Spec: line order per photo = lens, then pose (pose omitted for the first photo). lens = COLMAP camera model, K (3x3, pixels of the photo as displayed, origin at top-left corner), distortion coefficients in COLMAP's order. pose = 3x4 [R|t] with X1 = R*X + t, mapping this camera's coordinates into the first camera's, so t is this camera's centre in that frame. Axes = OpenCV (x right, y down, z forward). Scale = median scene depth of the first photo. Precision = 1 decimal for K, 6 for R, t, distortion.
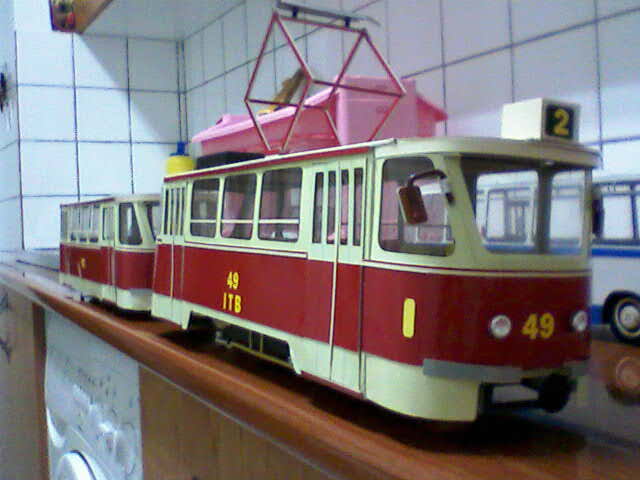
lens RADIAL K [[759.3, 0, 320.0], [0, 759.3, 240.0], [0, 0, 1]] dist [-0.010808, -0.056242]
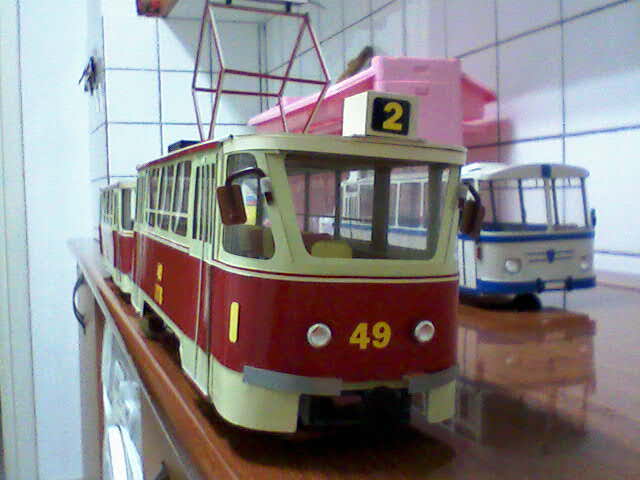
lens RADIAL K [[759.3, 0, 320.0], [0, 759.3, 240.0], [0, 0, 1]] dist [-0.010808, -0.056242]
pose [[0.989148, 0.016053, -0.146043, 0.287832], [-0.012001, 0.999519, 0.028584, -0.023832], [0.146432, -0.026521, 0.988865, 0.055012]]
